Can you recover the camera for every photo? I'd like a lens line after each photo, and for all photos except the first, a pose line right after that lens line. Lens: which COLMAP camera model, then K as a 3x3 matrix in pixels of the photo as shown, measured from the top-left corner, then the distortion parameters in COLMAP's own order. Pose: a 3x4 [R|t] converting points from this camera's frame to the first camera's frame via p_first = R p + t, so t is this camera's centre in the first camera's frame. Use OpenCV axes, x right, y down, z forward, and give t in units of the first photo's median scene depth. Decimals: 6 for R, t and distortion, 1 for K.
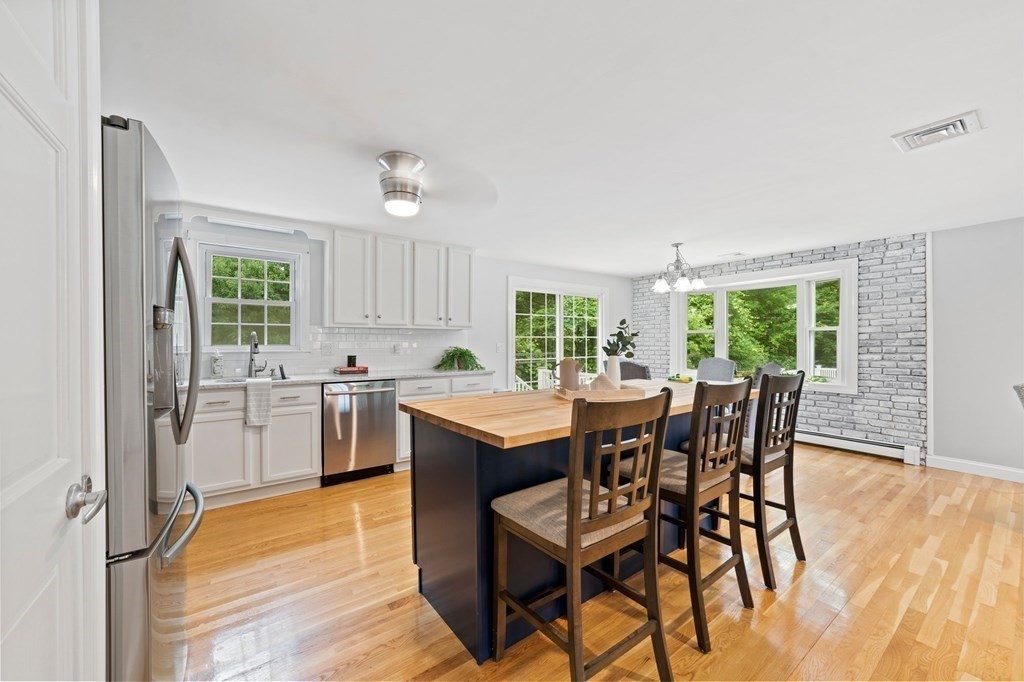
lens RADIAL K [[393.2, 0, 508.5], [0, 393.2, 339.6], [0, 0, 1]] dist [-0.009056, 0.002544]
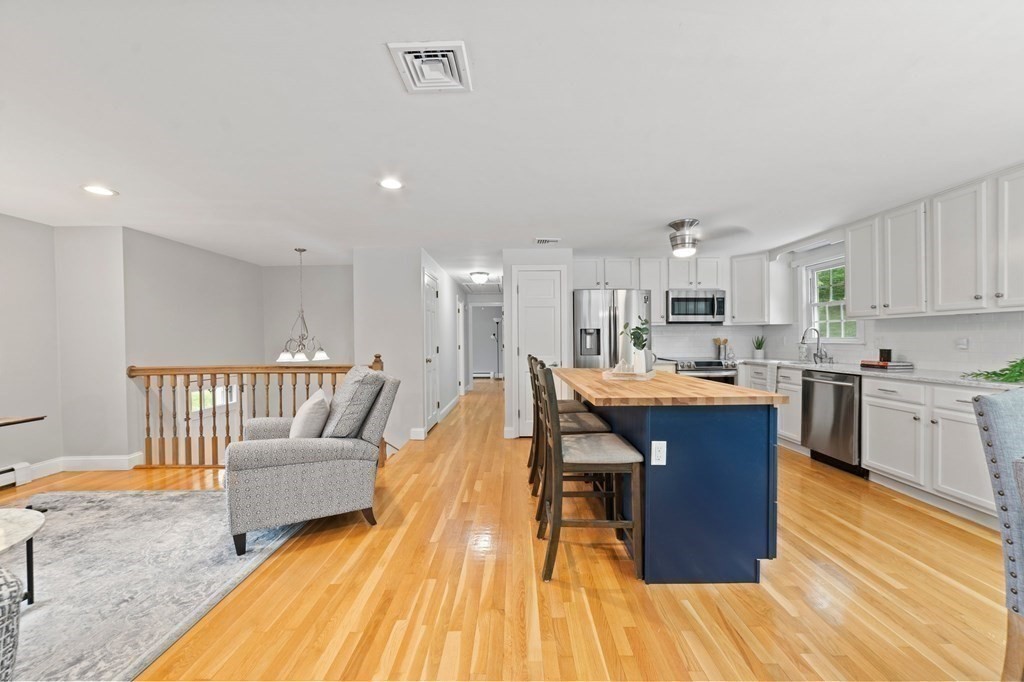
lens RADIAL K [[393.6, 0, 511.2], [0, 393.6, 343.9], [0, 0, 1]] dist [-0.017734, 0.005225]
pose [[-0.596516, 0.012490, -0.802504, 0.864780], [0.010959, 0.999912, 0.007416, 0.011741], [0.802526, -0.004371, -0.596601, 0.844007]]
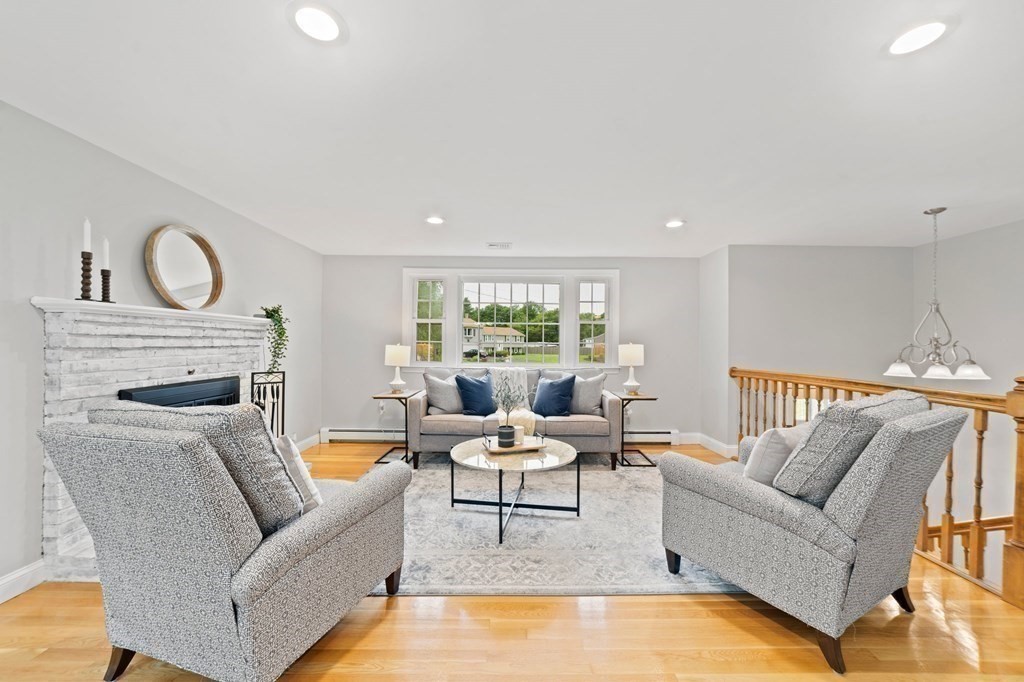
lens RADIAL K [[393.6, 0, 513.0], [0, 393.6, 342.9], [0, 0, 1]] dist [-0.017734, 0.005225]
pose [[-0.807472, -0.007695, 0.589856, 0.505403], [-0.012833, 0.999907, -0.004523, 0.008886], [-0.589767, -0.011222, -0.807496, 0.751059]]
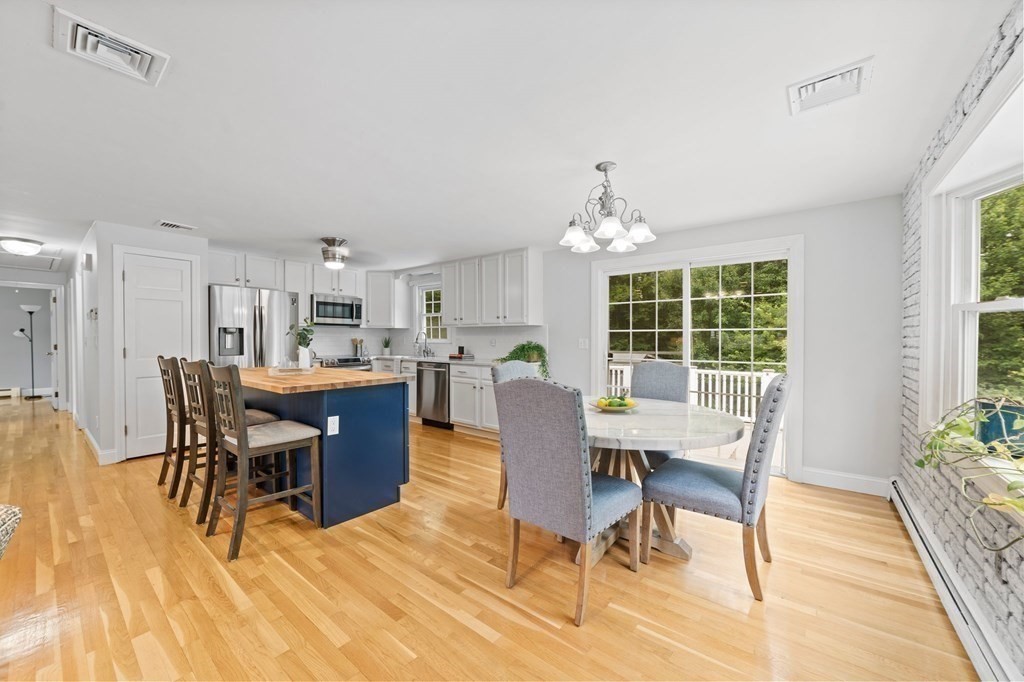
lens RADIAL K [[393.6, 0, 517.6], [0, 393.6, 341.8], [0, 0, 1]] dist [-0.017734, 0.005225]
pose [[0.265520, 0.007384, -0.964077, 1.066415], [0.003841, 0.999955, 0.008717, 0.011892], [0.964098, -0.006017, 0.265479, 0.819721]]
